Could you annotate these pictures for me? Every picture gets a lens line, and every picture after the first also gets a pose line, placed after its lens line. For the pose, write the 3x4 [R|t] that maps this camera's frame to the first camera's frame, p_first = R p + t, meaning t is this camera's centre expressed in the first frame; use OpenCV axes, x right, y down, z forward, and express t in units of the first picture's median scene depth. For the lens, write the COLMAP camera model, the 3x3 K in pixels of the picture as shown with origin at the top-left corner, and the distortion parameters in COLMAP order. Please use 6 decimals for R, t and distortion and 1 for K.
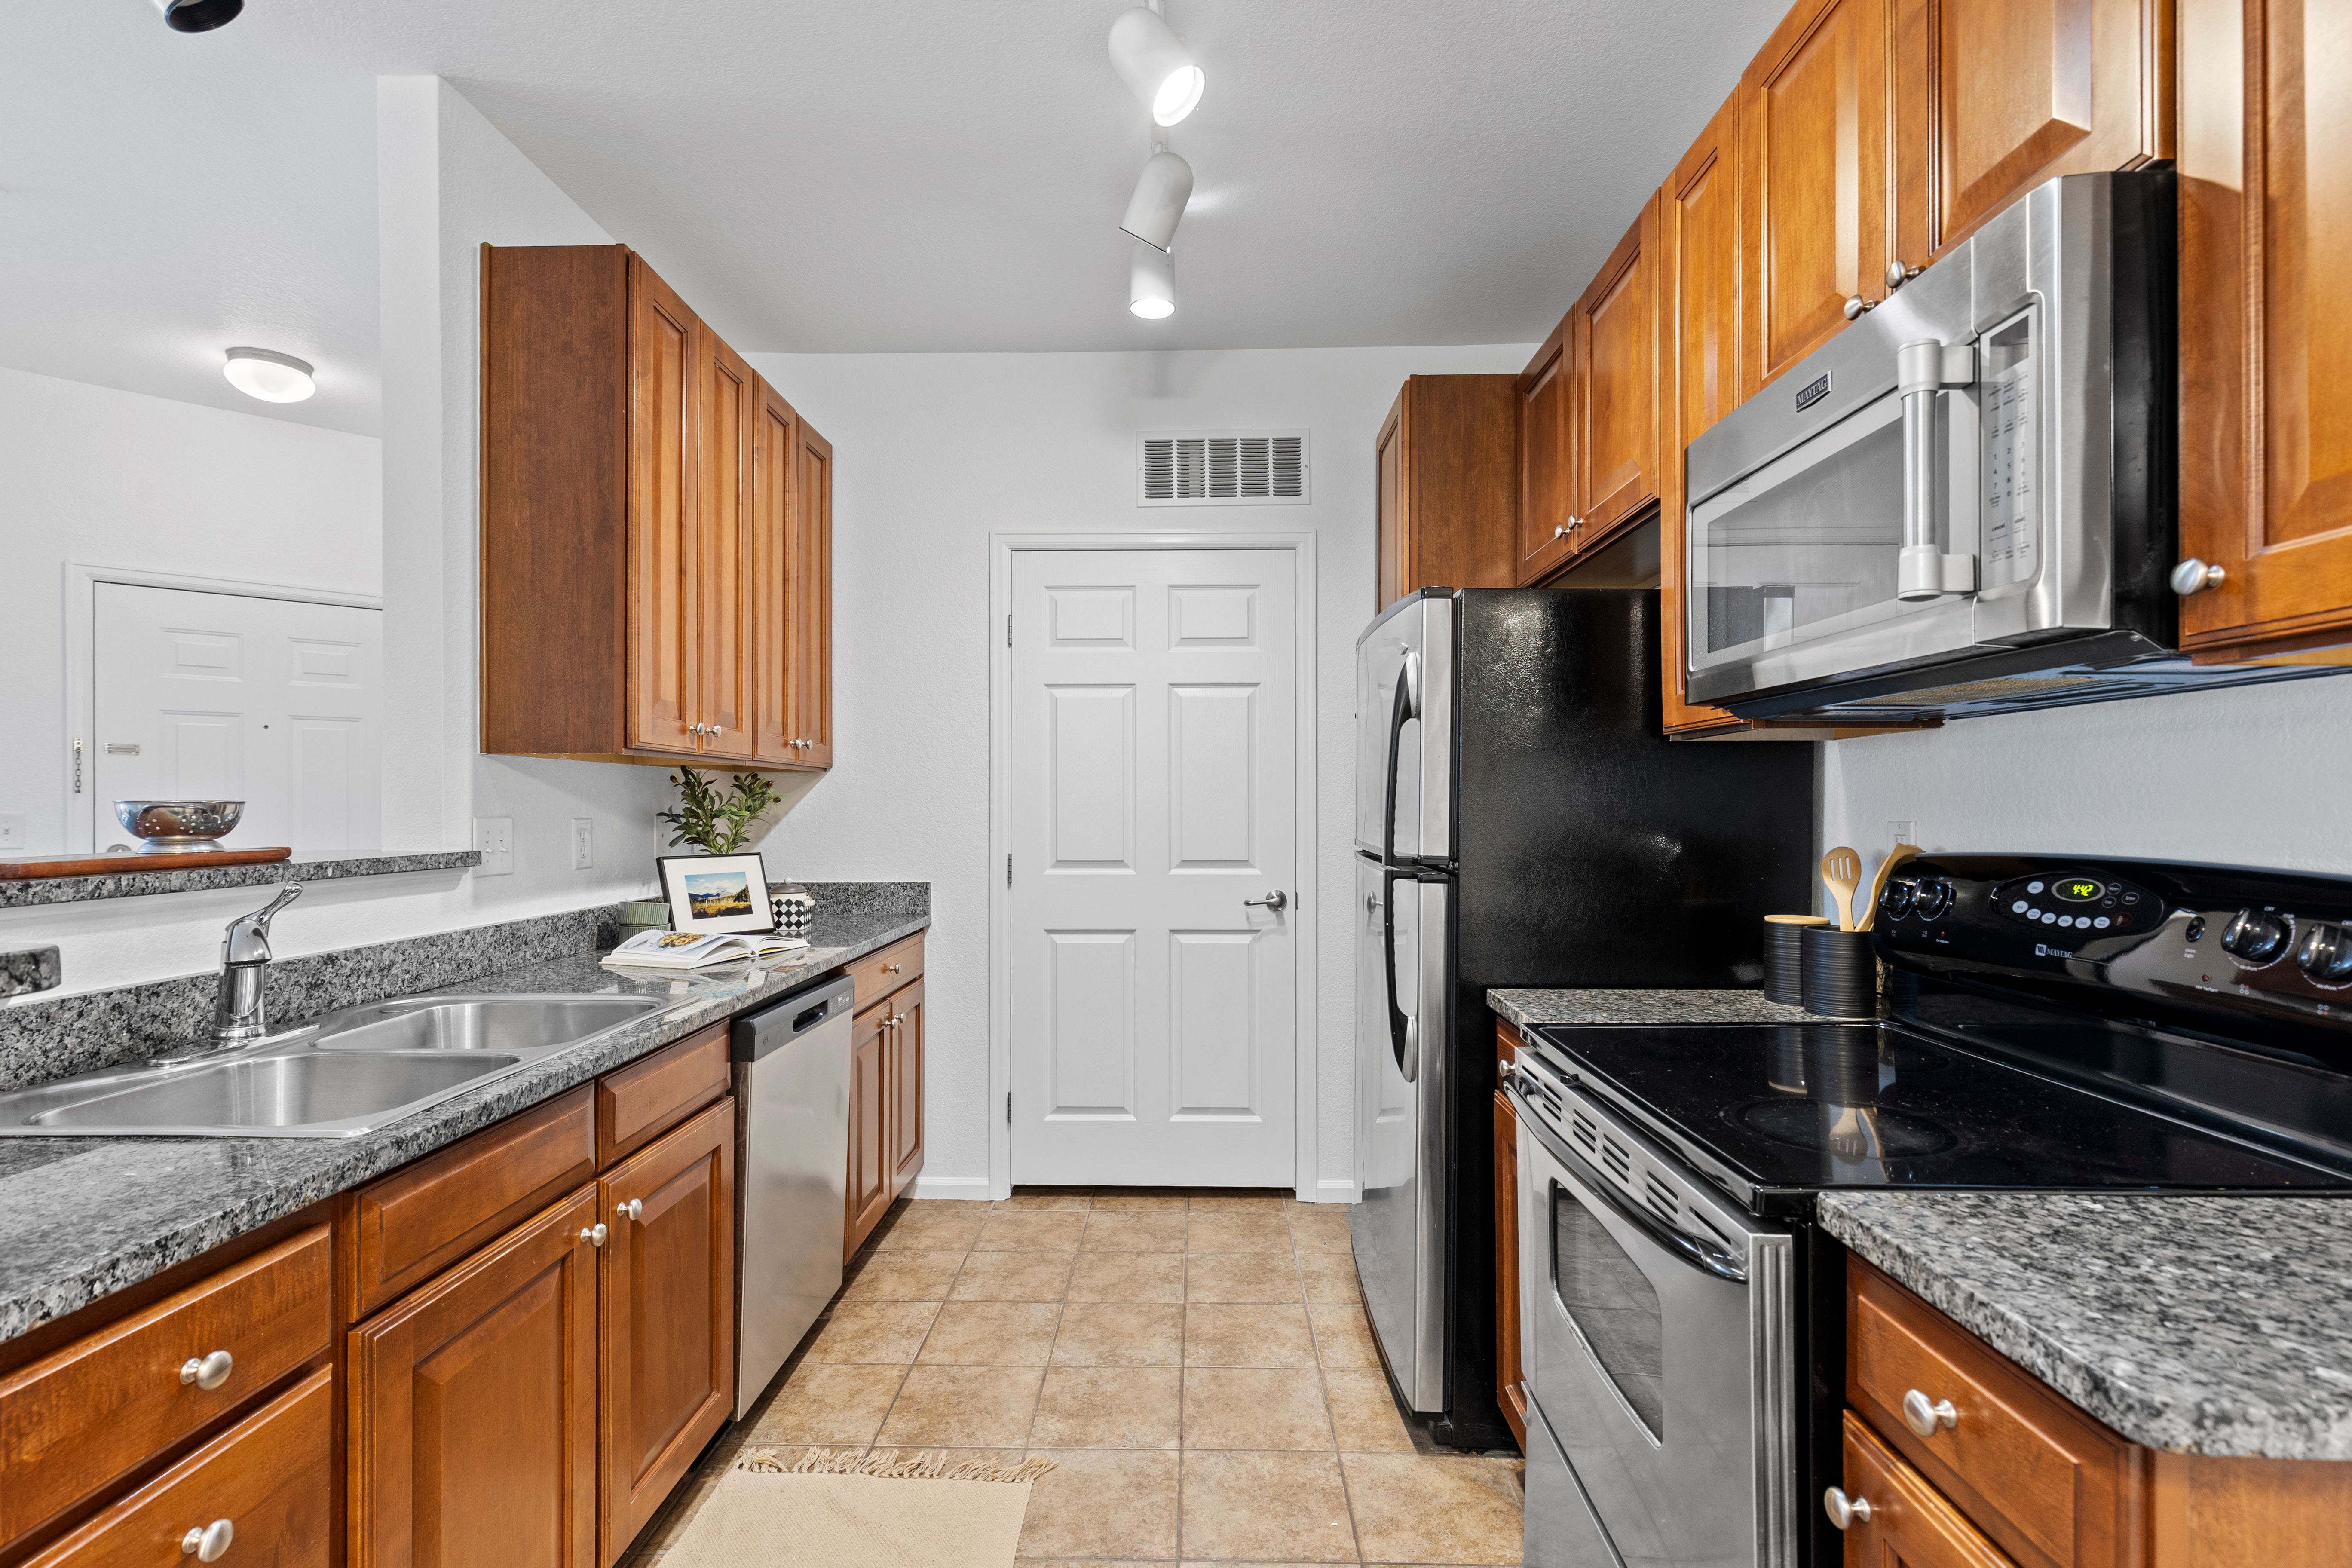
lens RADIAL K [[1075.8, 0, 1174.8], [0, 1075.8, 798.6], [0, 0, 1]] dist [0.004159, -0.001371]
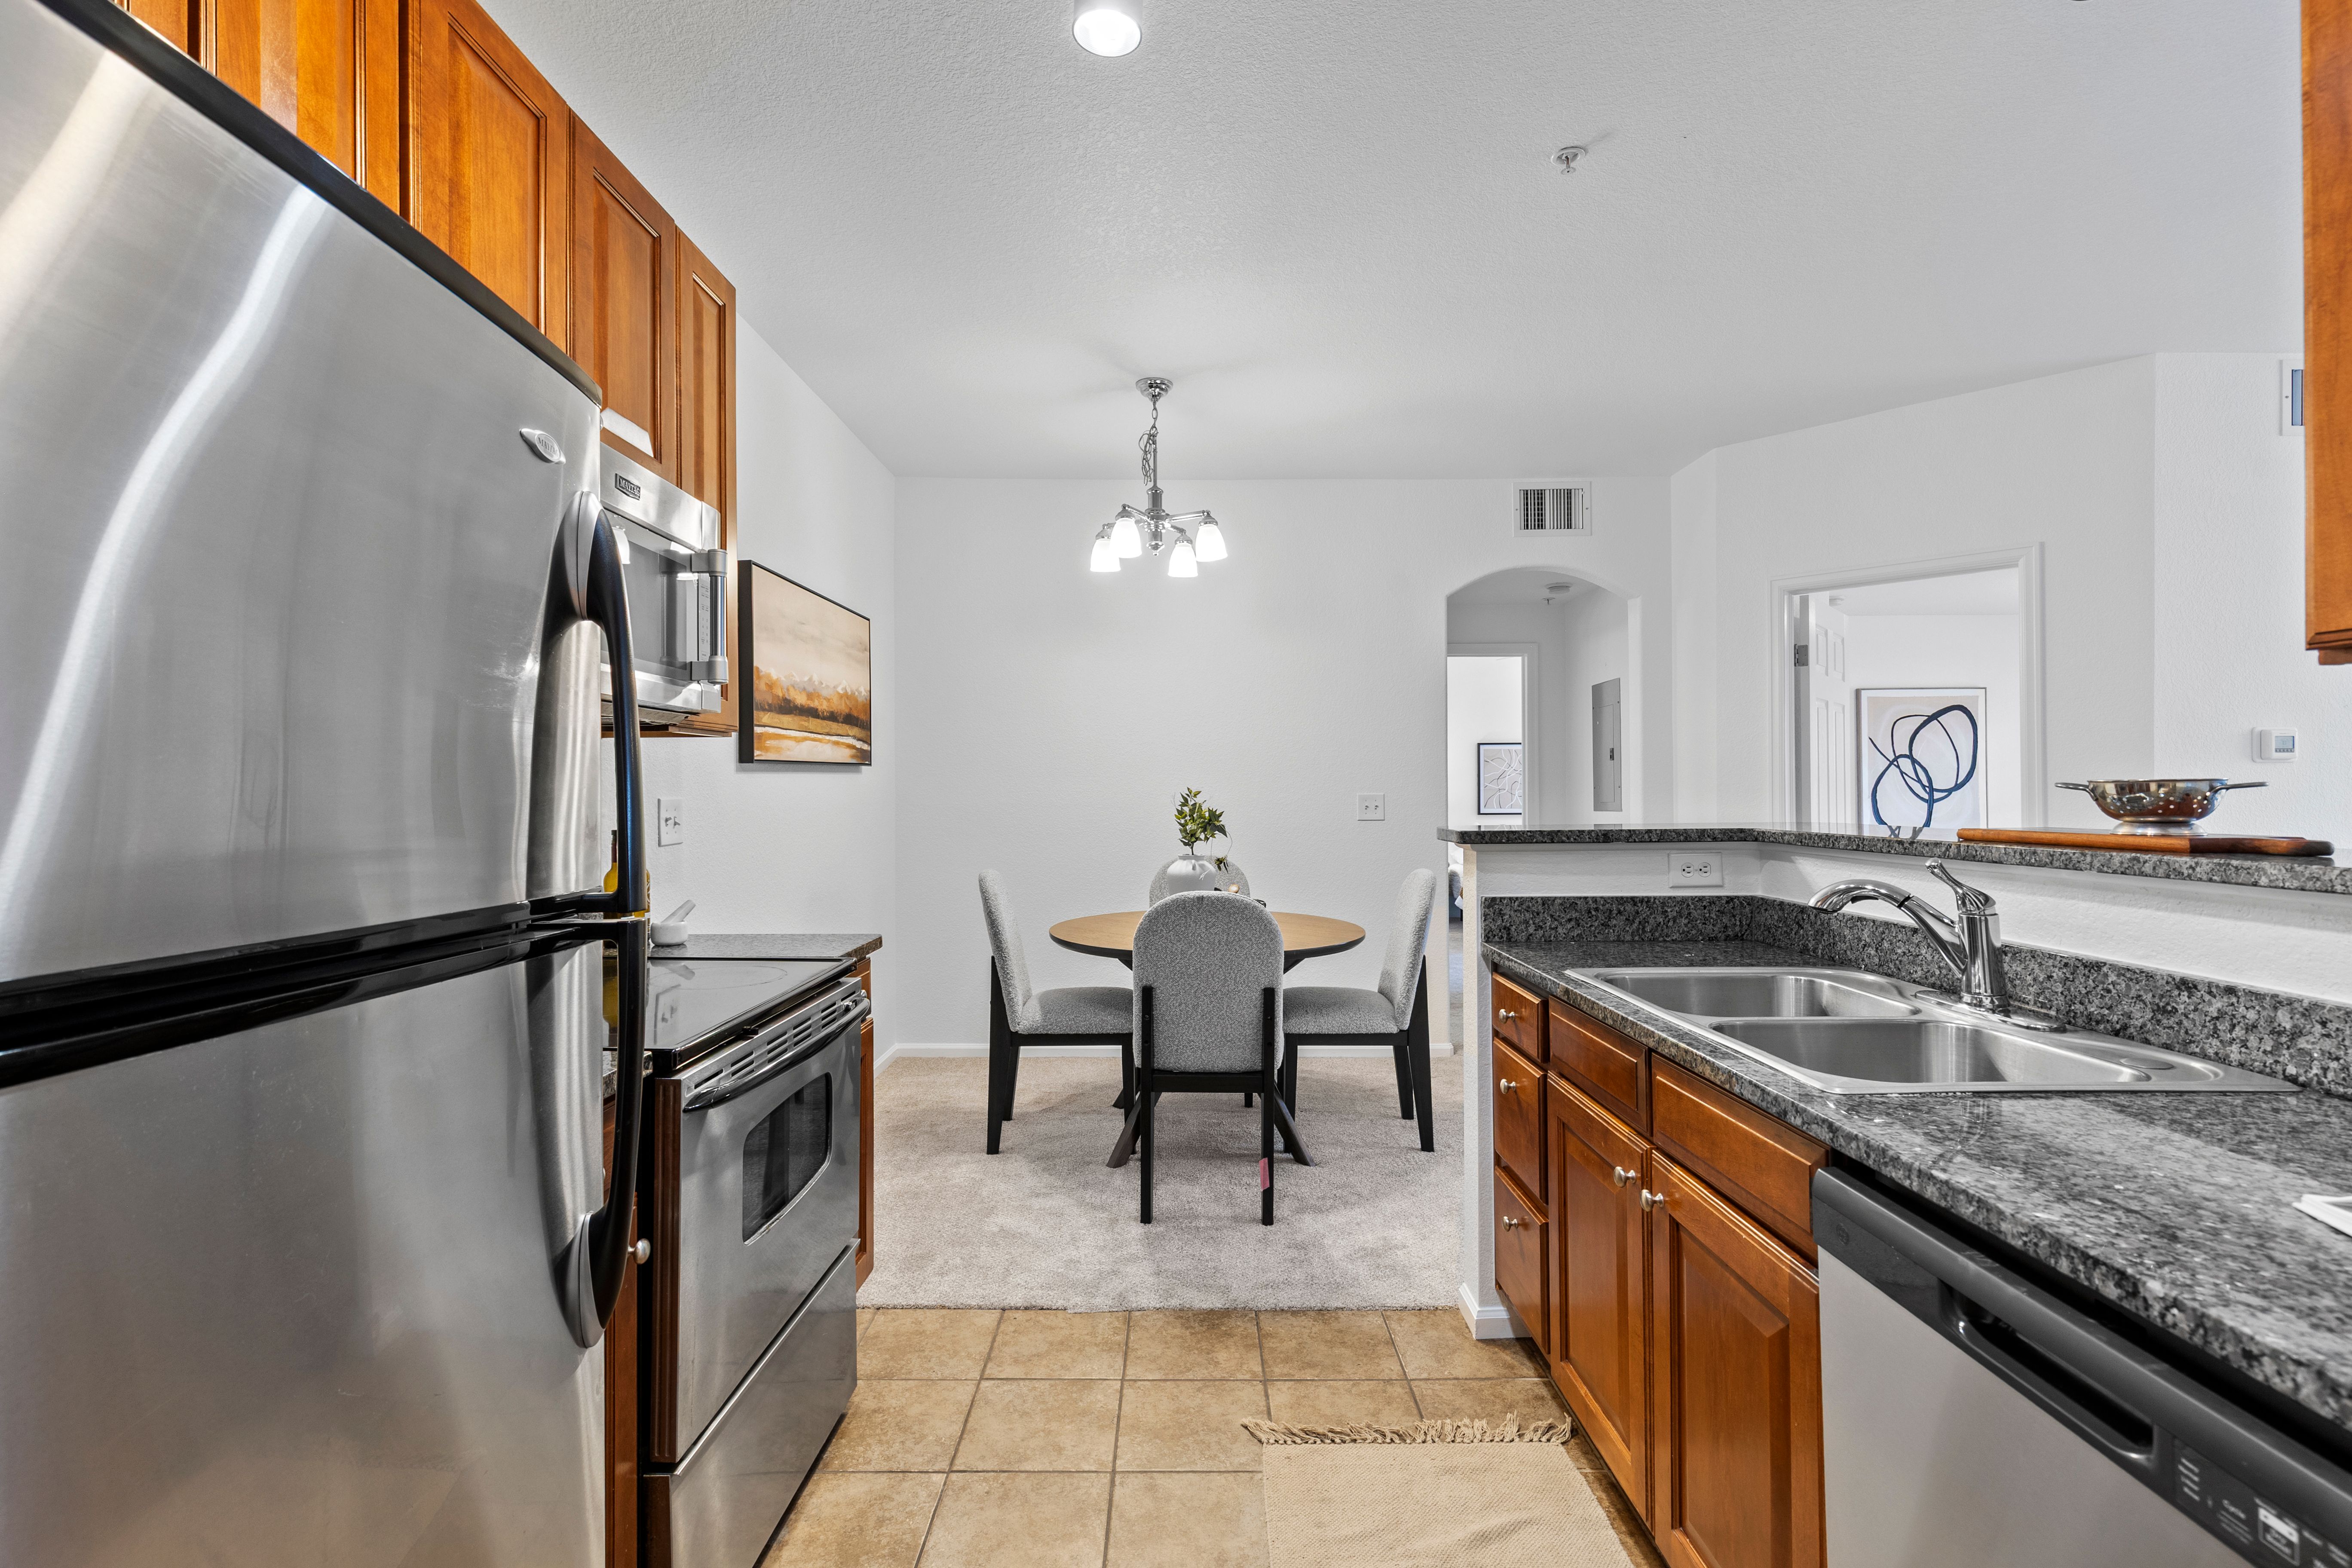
lens RADIAL K [[1053.0, 0, 1171.0], [0, 1053.0, 781.6], [0, 0, 1]] dist [-0.000059, -0.000463]
pose [[-0.999913, 0.005531, -0.011966, -0.045767], [0.005662, 0.999925, -0.010895, 0.007027], [0.011904, -0.010962, -0.999869, 1.485574]]
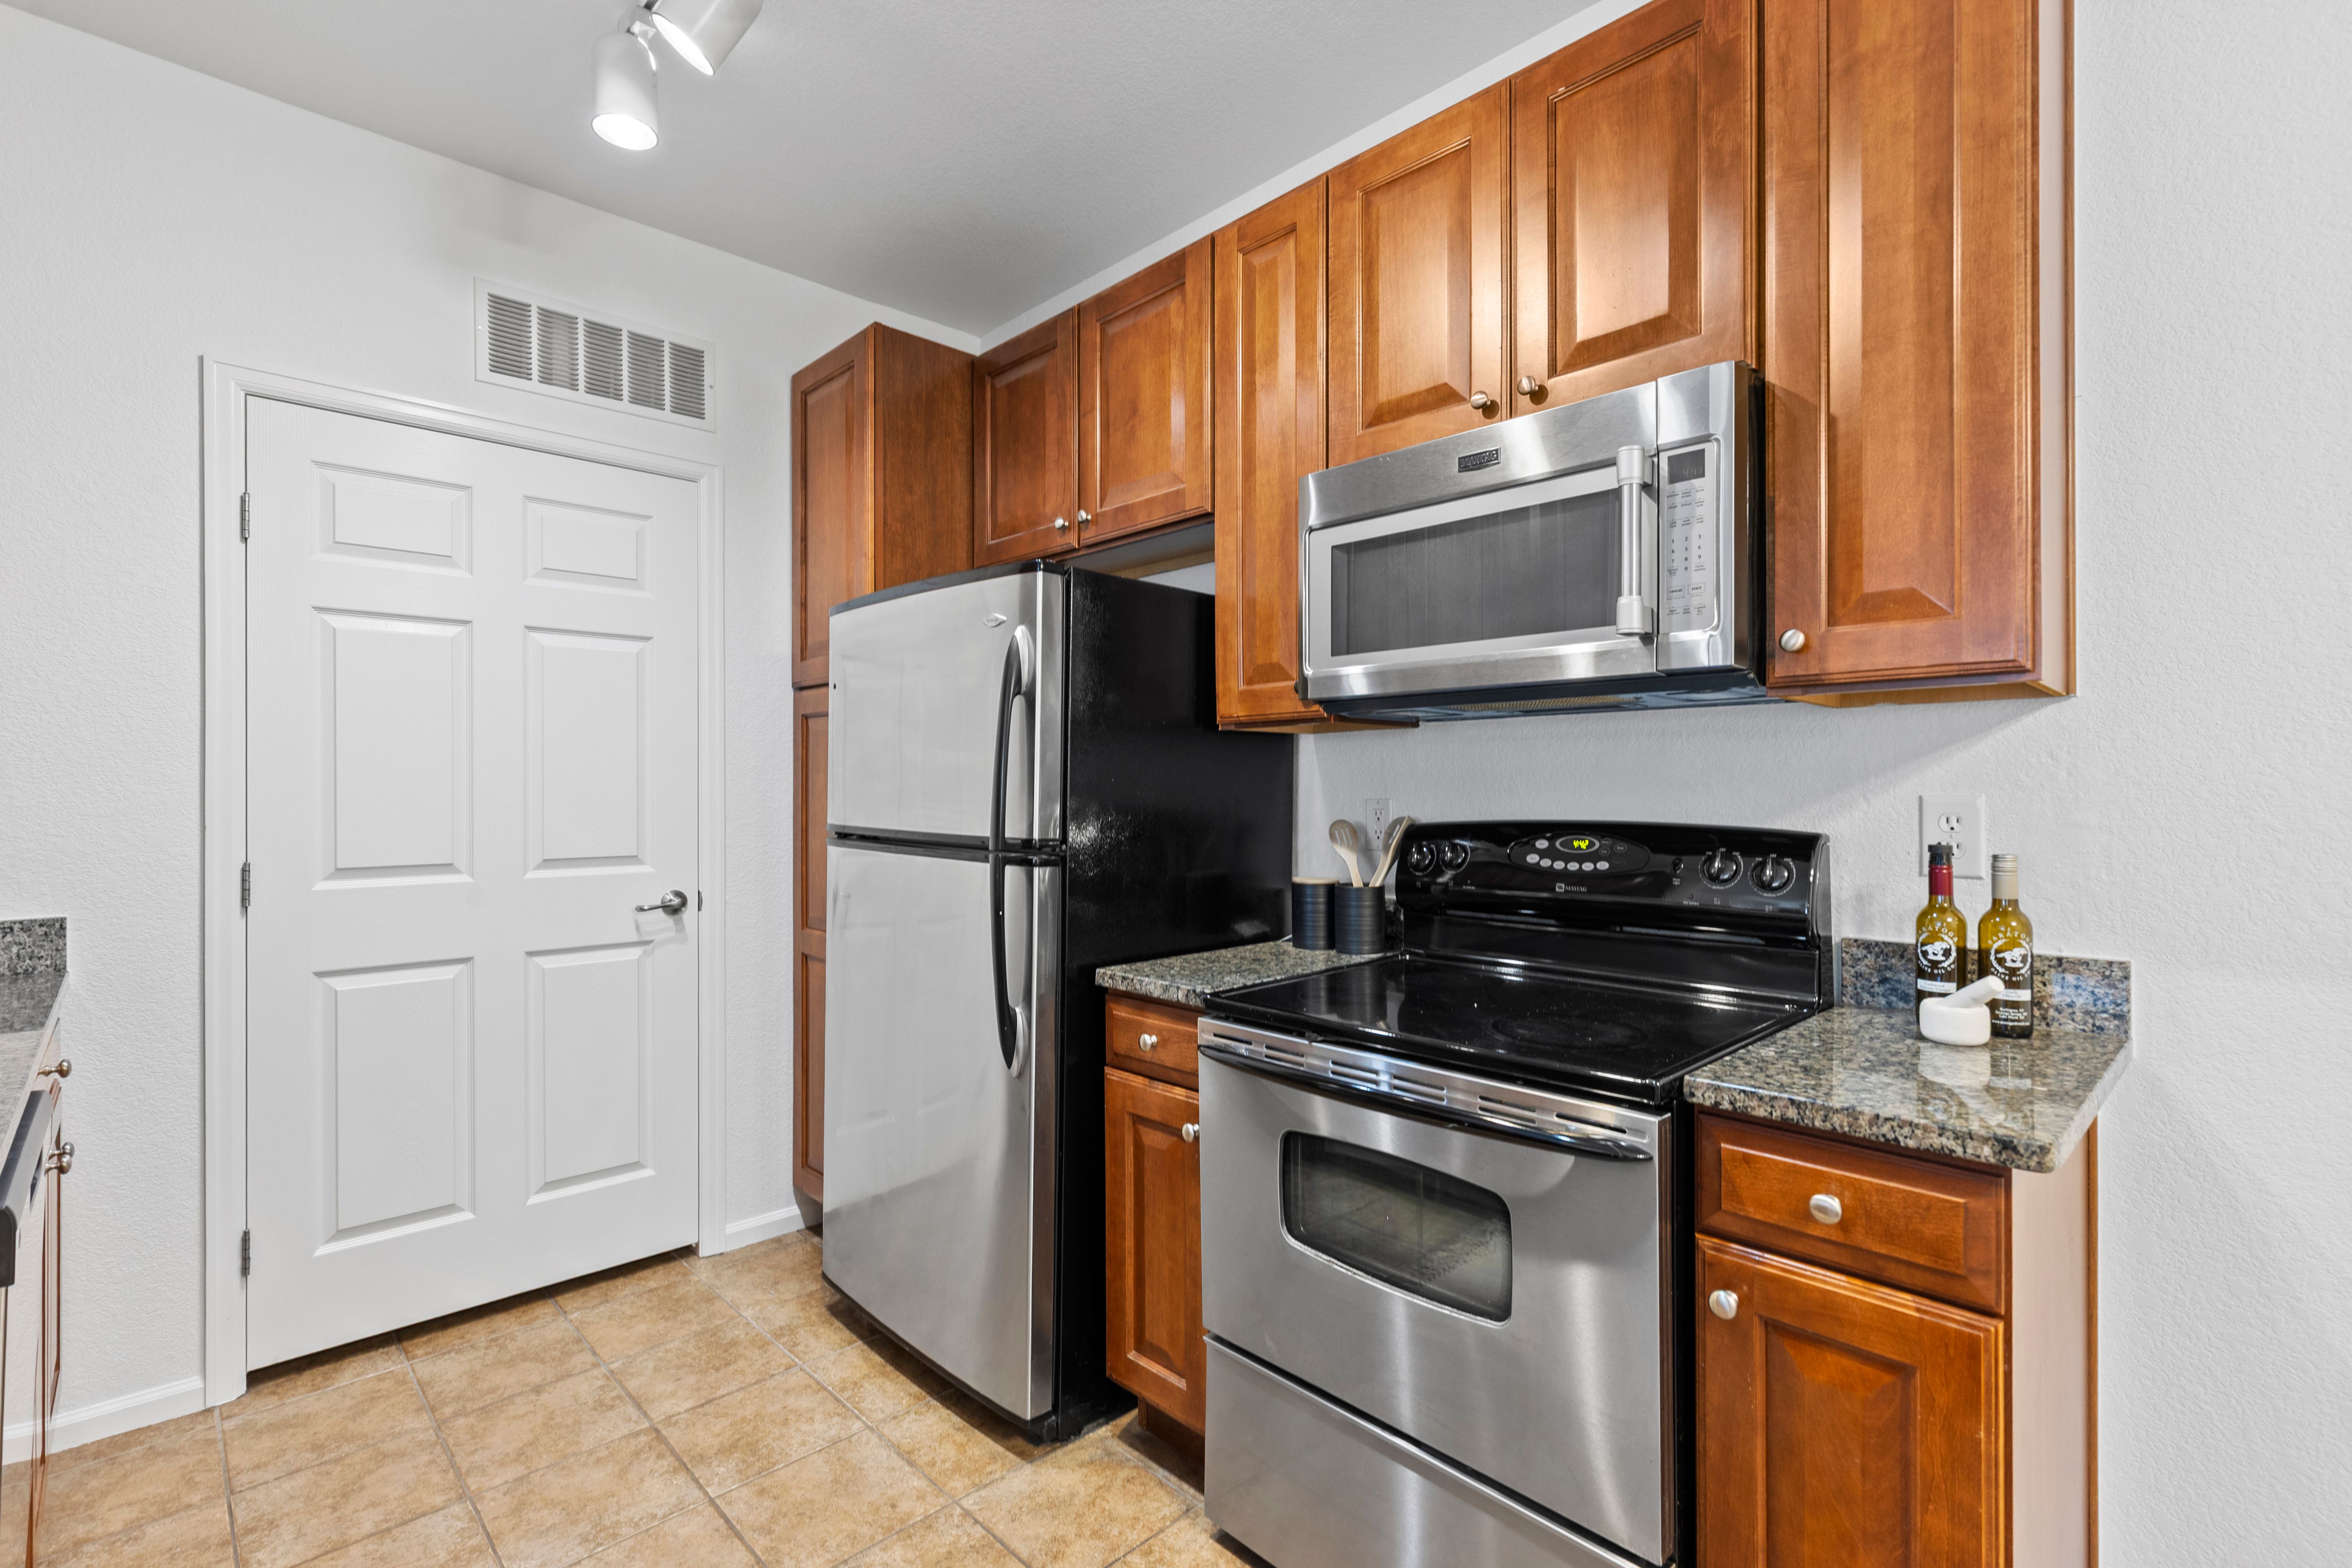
lens RADIAL K [[1067.1, 0, 1181.1], [0, 1067.1, 785.2], [0, 0, 1]] dist [0.004106, -0.000595]
pose [[0.701415, 0.001398, 0.712752, -0.349878], [-0.003509, 0.999993, 0.001492, 0.003224], [-0.712744, -0.003548, 0.701415, 0.234824]]
